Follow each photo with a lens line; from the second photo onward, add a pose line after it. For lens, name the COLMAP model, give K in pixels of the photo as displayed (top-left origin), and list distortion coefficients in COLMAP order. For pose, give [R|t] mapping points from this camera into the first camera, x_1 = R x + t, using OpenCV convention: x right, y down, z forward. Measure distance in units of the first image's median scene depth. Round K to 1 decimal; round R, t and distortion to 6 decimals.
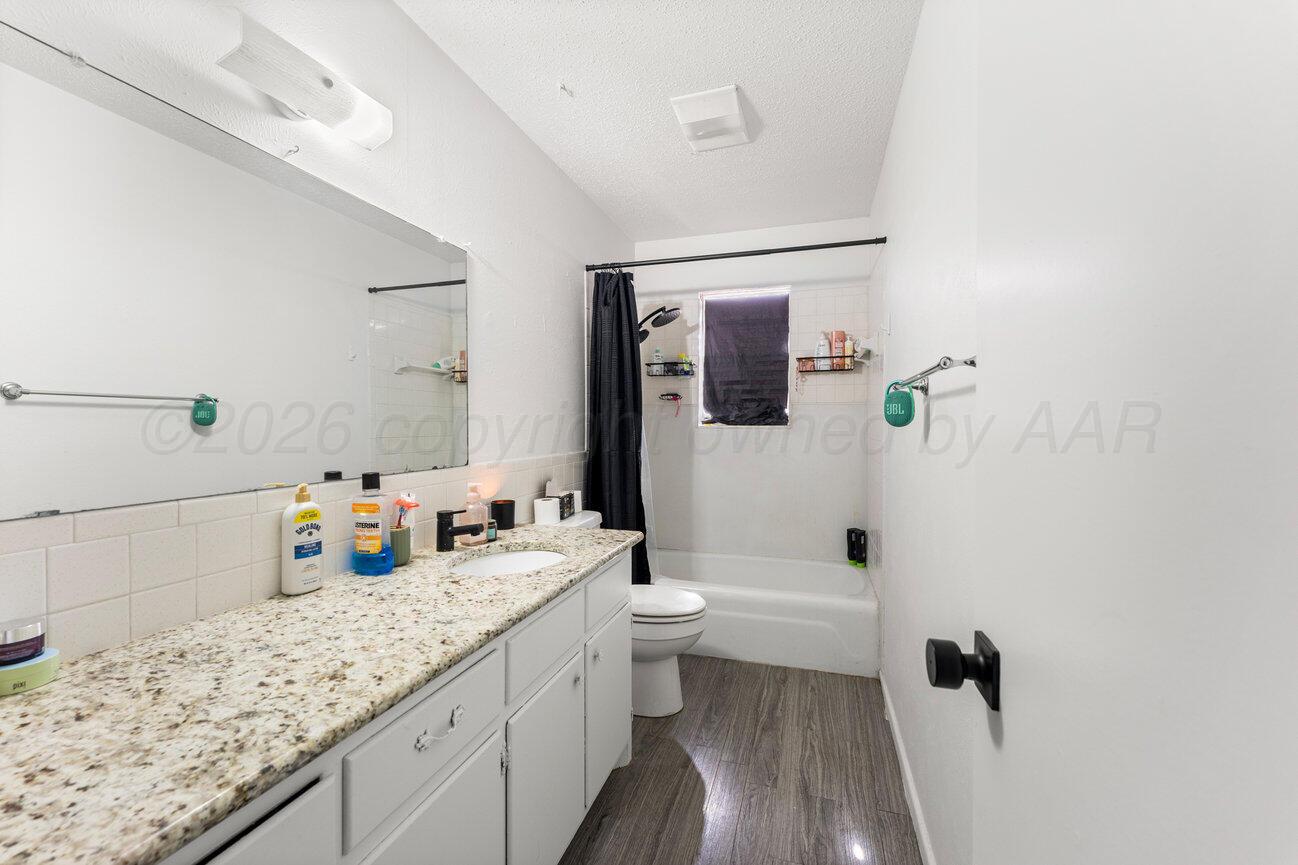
lens RADIAL K [[532.1, 0, 650.3], [0, 532.1, 422.7], [0, 0, 1]] dist [0.002102, 0.000095]
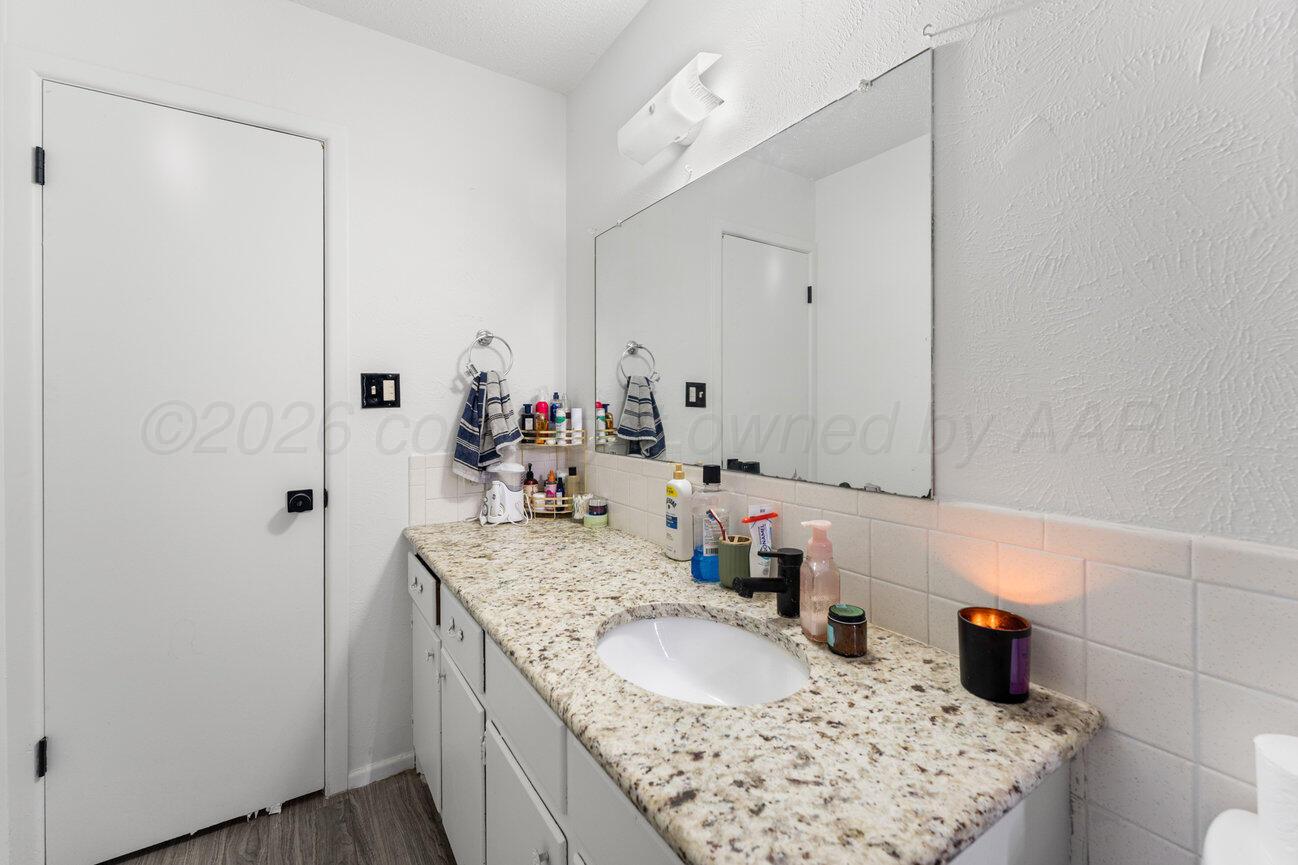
lens RADIAL K [[541.5, 0, 648.8], [0, 541.5, 406.5], [0, 0, 1]] dist [0.001086, 0.000099]
pose [[-0.636370, 0.003906, -0.771374, 0.279391], [0.005191, 0.999986, 0.000781, -0.007753], [0.771367, -0.003507, -0.636381, 1.681264]]
